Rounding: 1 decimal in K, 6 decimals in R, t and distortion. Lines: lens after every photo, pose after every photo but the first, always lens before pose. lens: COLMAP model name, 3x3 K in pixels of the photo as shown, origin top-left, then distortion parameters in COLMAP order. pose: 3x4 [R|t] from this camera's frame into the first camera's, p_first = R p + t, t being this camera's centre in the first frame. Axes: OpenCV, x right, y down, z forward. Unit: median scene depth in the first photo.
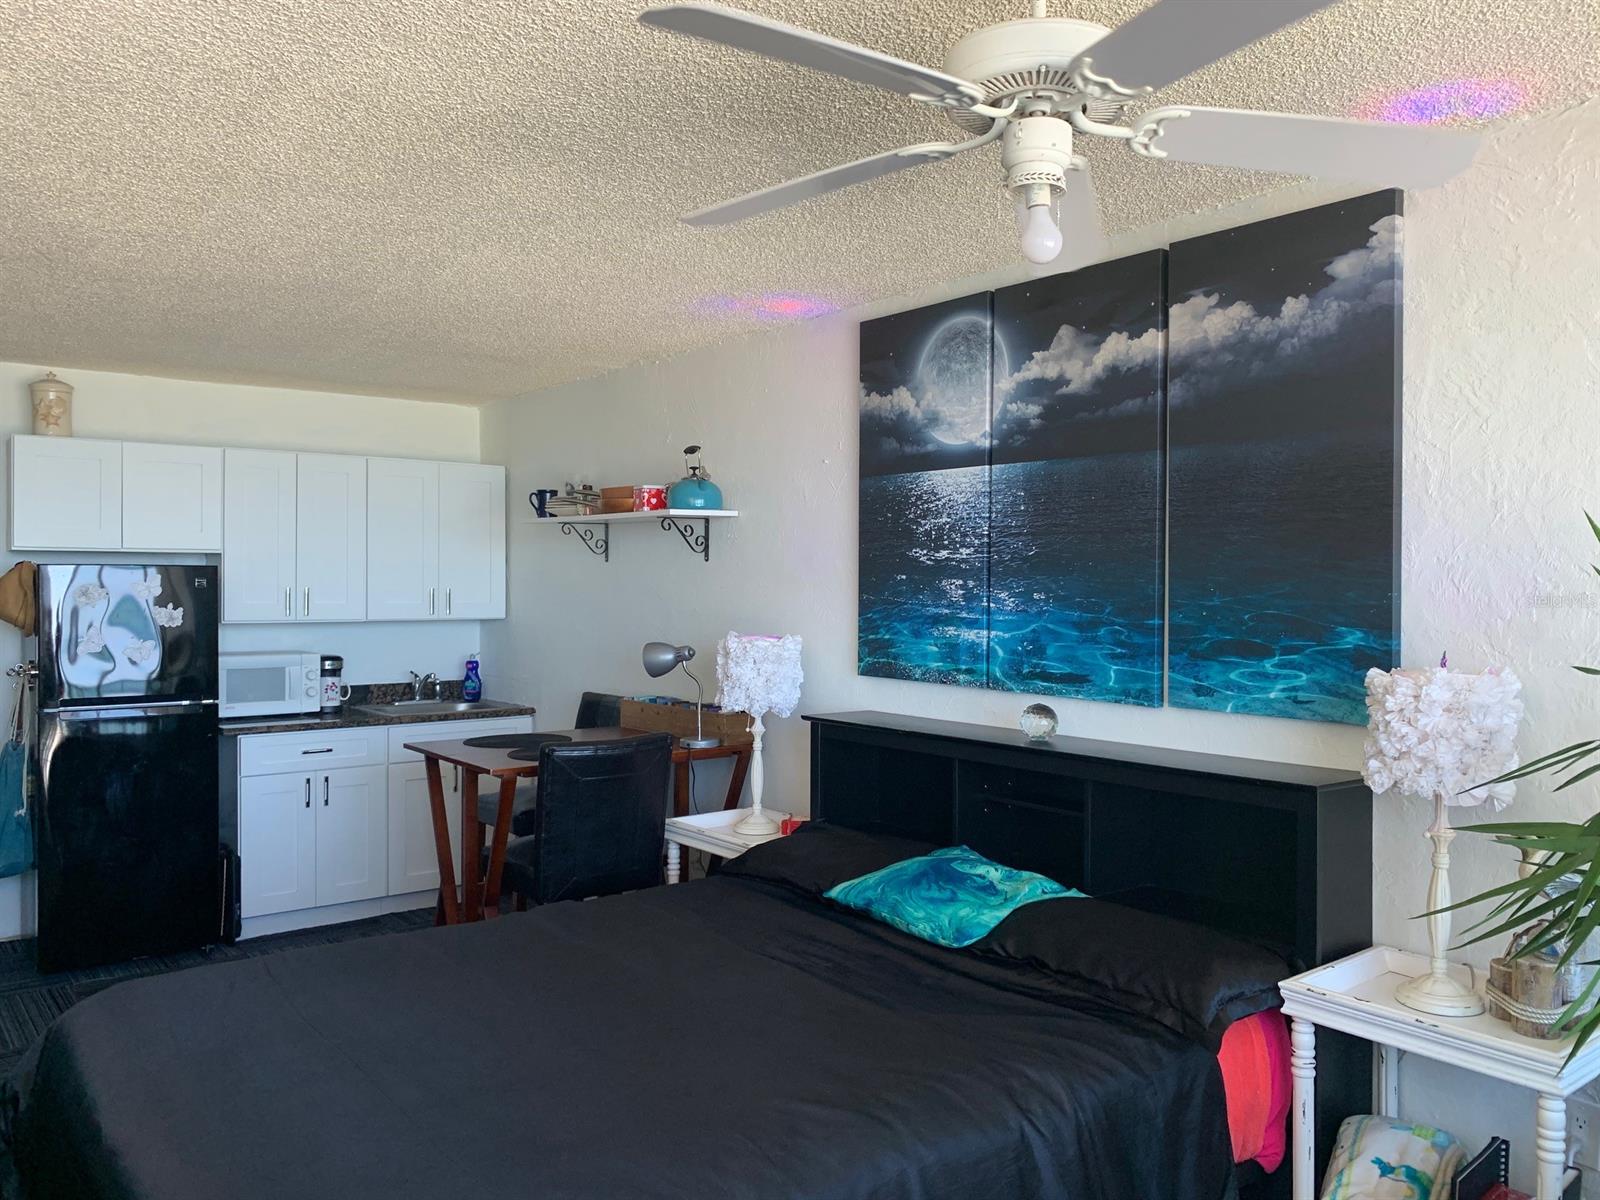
lens RADIAL K [[1218.0, 0, 799.9], [0, 1218.0, 587.3], [0, 0, 1]] dist [0.131953, -0.305159]
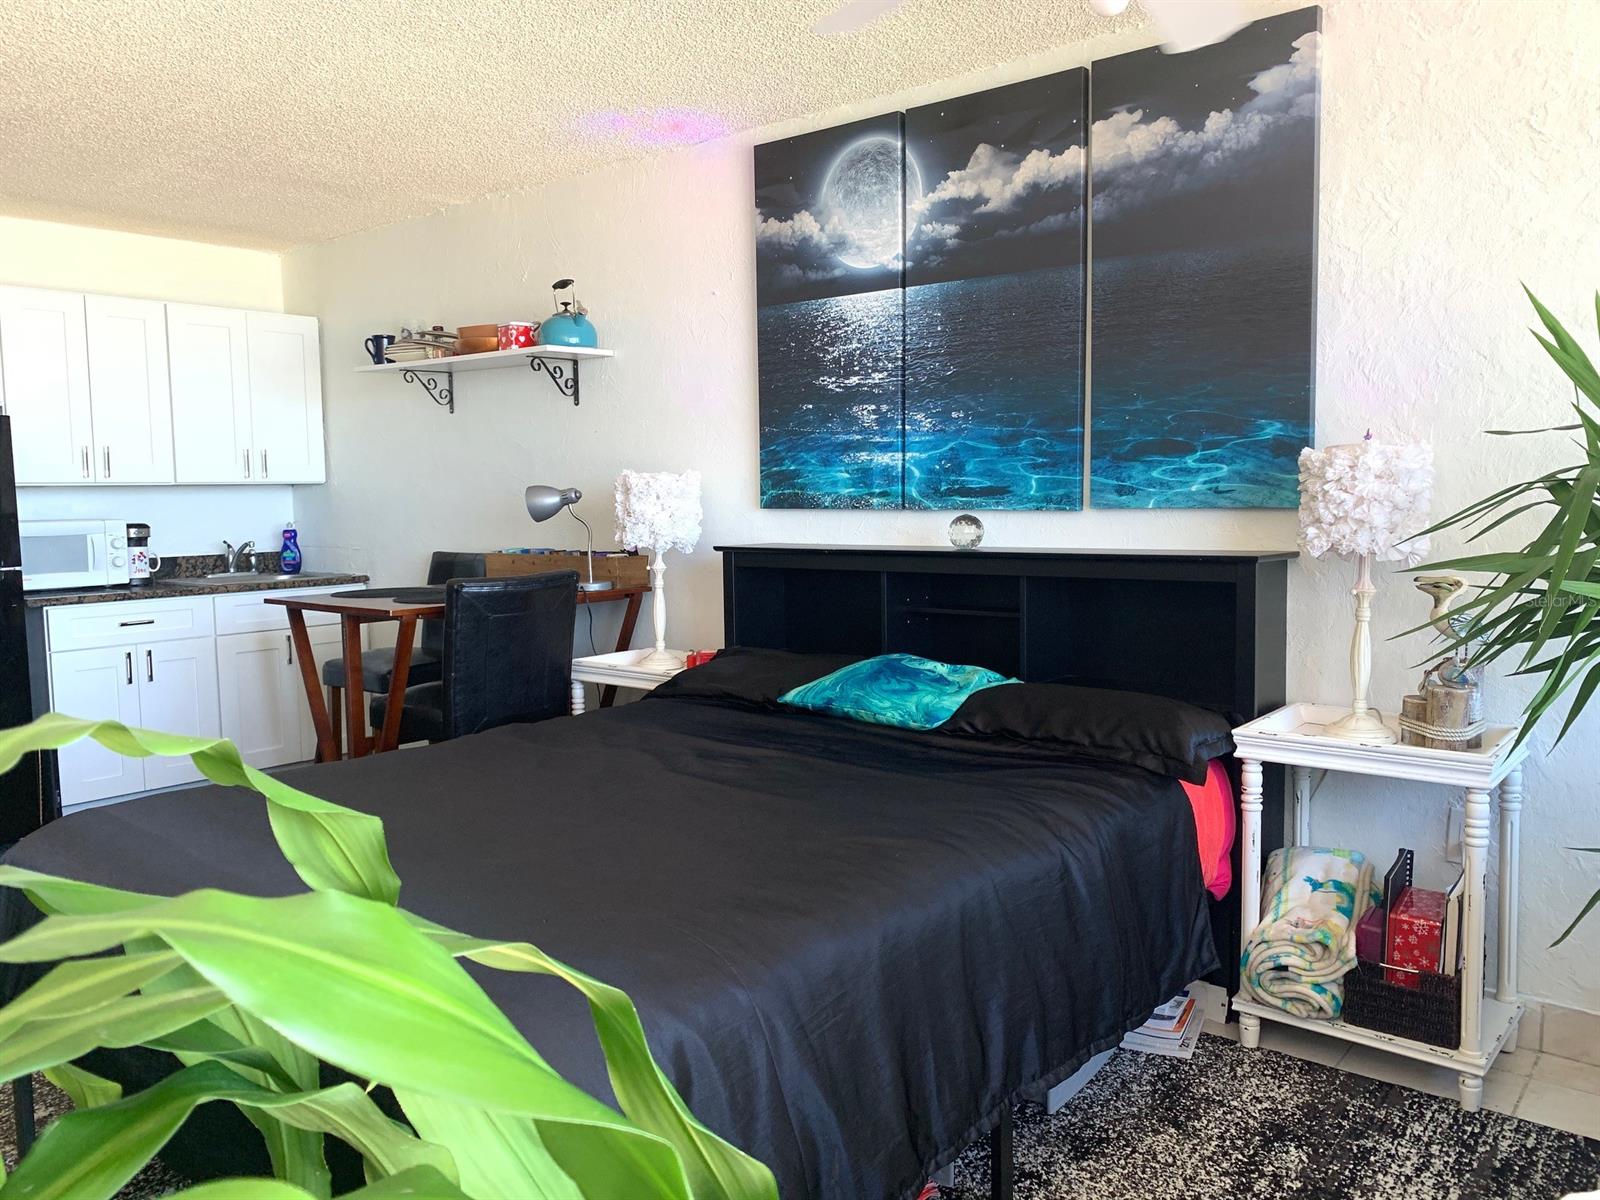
lens RADIAL K [[1241.4, 0, 800.0], [0, 1241.4, 600.0], [0, 0, 1]] dist [0.073974, -0.141292]
pose [[0.977705, -0.037100, 0.206680, -0.145721], [0.019545, 0.996074, 0.086345, 0.064355], [-0.209072, -0.080380, 0.974591, -0.010008]]
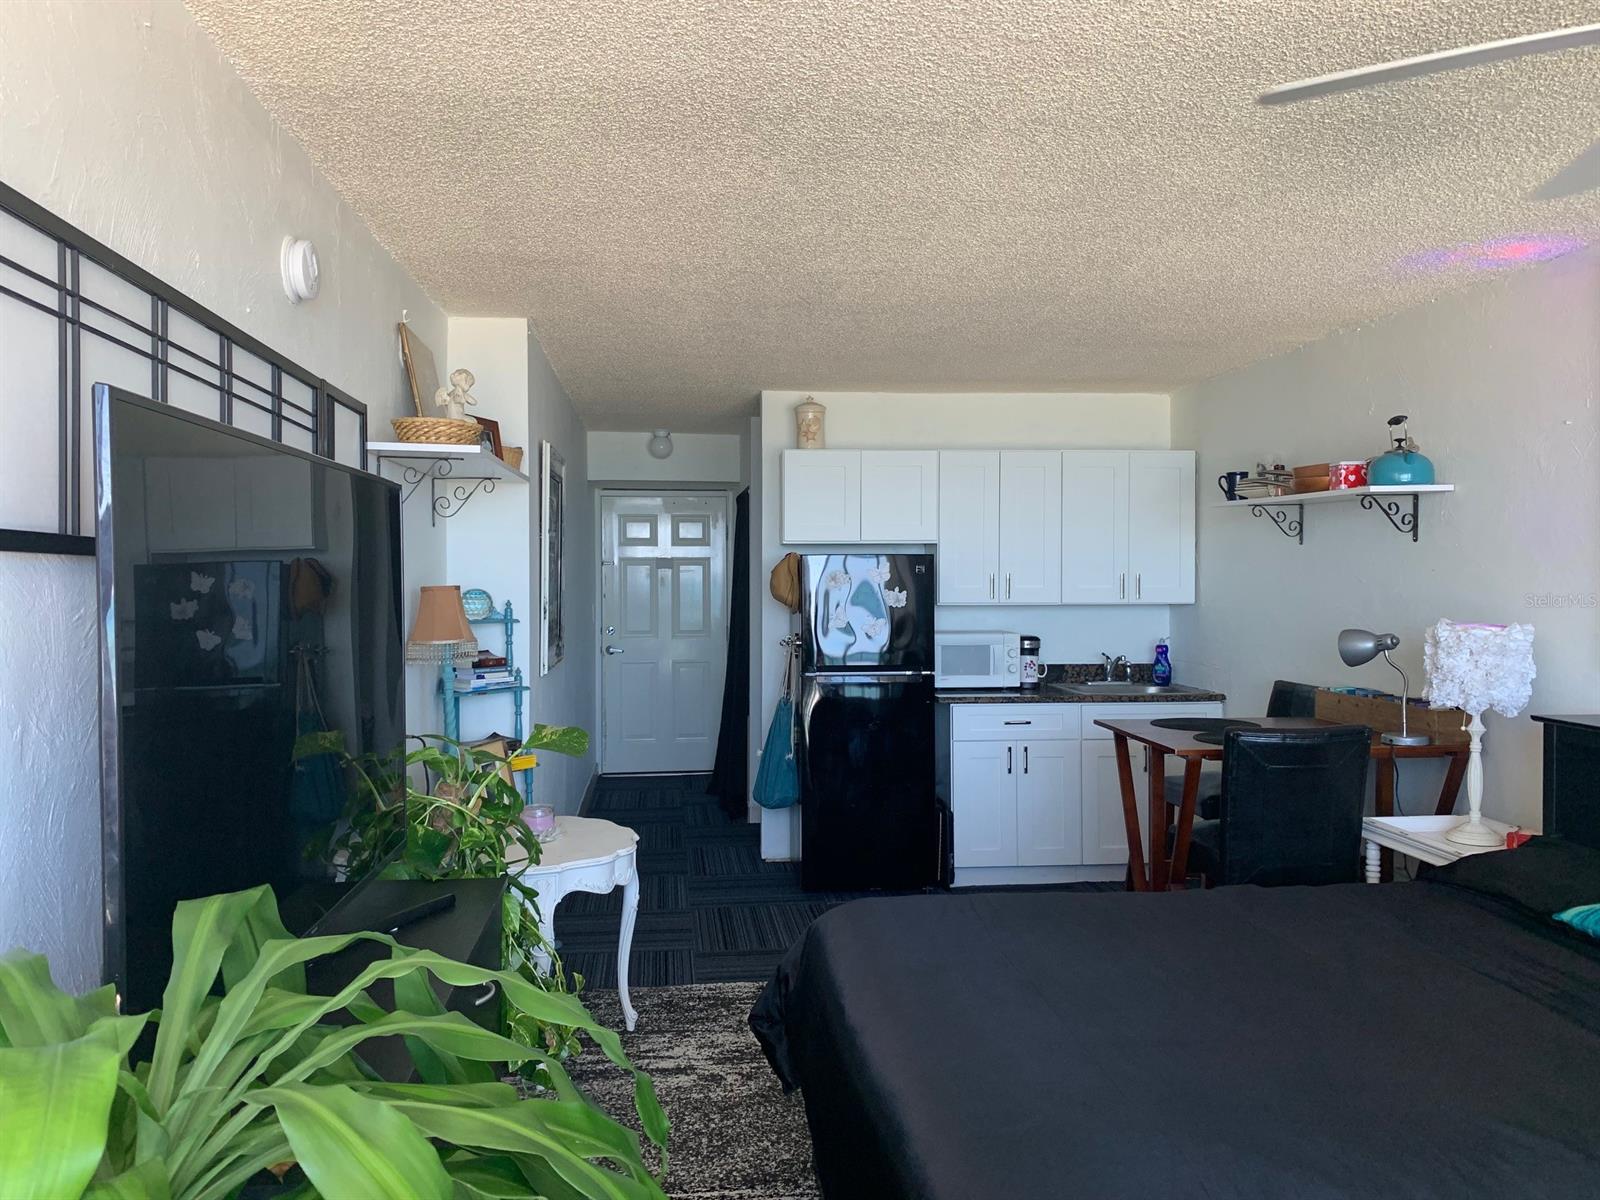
lens RADIAL K [[1228.9, 0, 777.3], [0, 1228.9, 587.7], [0, 0, 1]] dist [0.010562, -0.009478]
pose [[0.840587, 0.001678, -0.541673, 0.026433], [0.004224, 0.999944, 0.009654, 0.002674], [0.541659, -0.010403, 0.840534, -0.038497]]
